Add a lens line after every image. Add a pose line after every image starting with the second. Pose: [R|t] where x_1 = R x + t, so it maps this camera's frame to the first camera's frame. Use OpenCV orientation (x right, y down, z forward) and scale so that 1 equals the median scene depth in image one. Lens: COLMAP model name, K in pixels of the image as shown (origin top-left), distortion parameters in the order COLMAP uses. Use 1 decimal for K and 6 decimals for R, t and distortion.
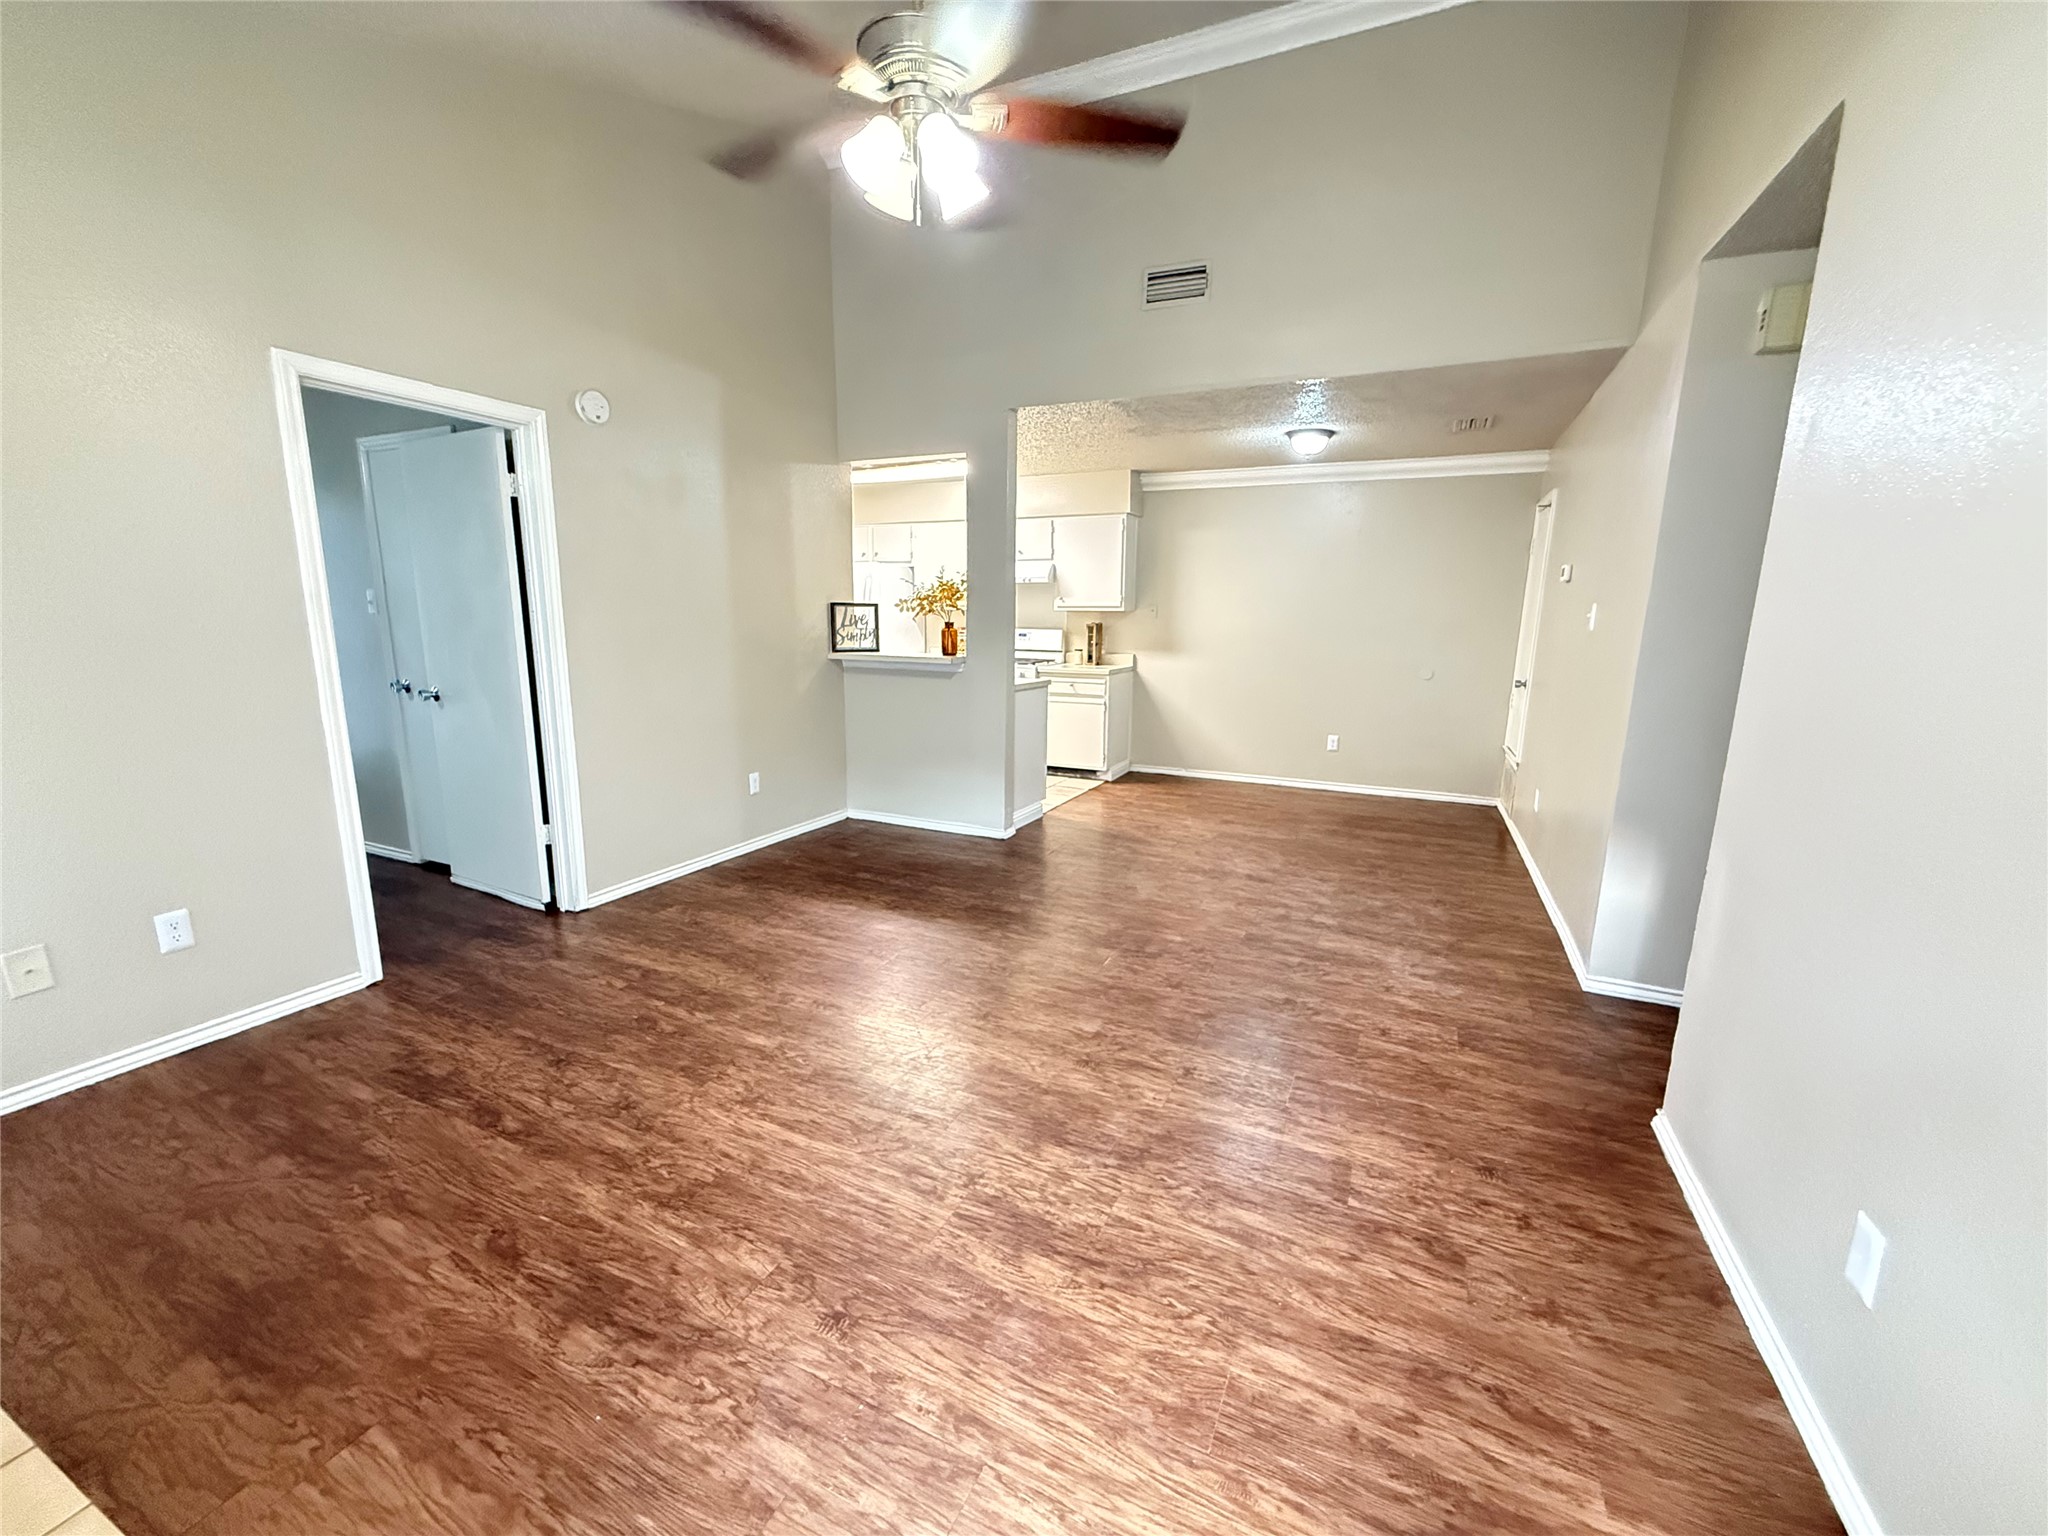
lens RADIAL K [[815.3, 0, 1015.4], [0, 815.3, 764.3], [0, 0, 1]] dist [0.002725, 0.000185]
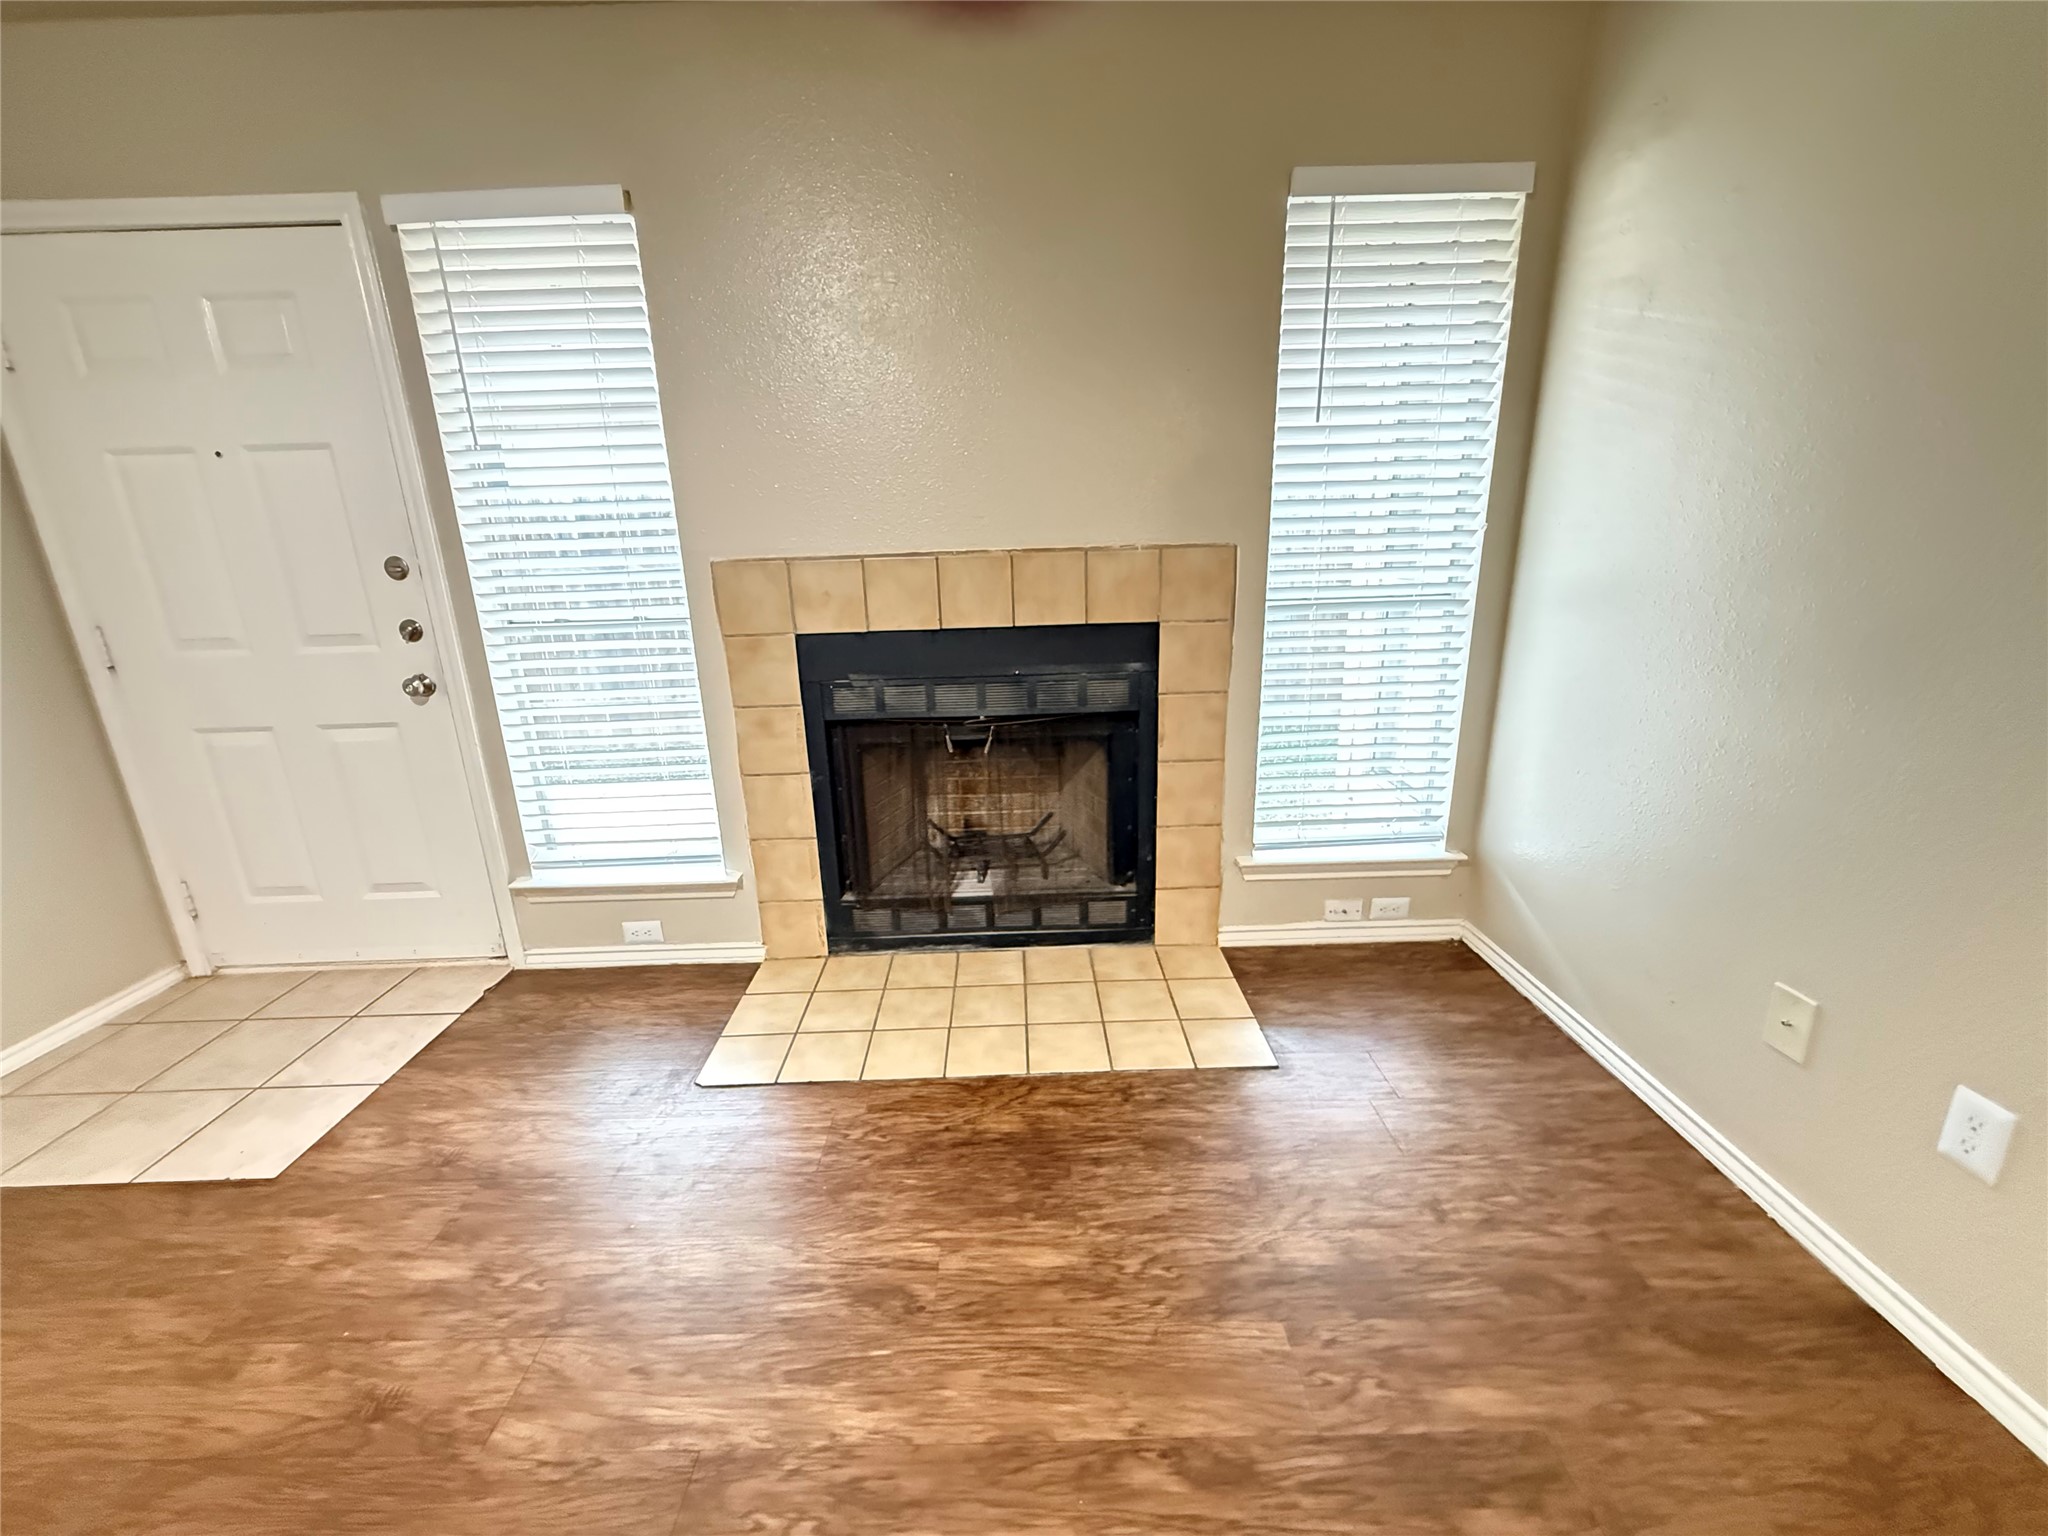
lens RADIAL K [[815.3, 0, 1015.4], [0, 815.3, 764.3], [0, 0, 1]] dist [0.002725, 0.000185]
pose [[-0.897658, 0.142373, -0.417060, -0.481655], [-0.059834, 0.898238, 0.435418, -0.247435], [0.436611, 0.415811, -0.797792, 1.489524]]
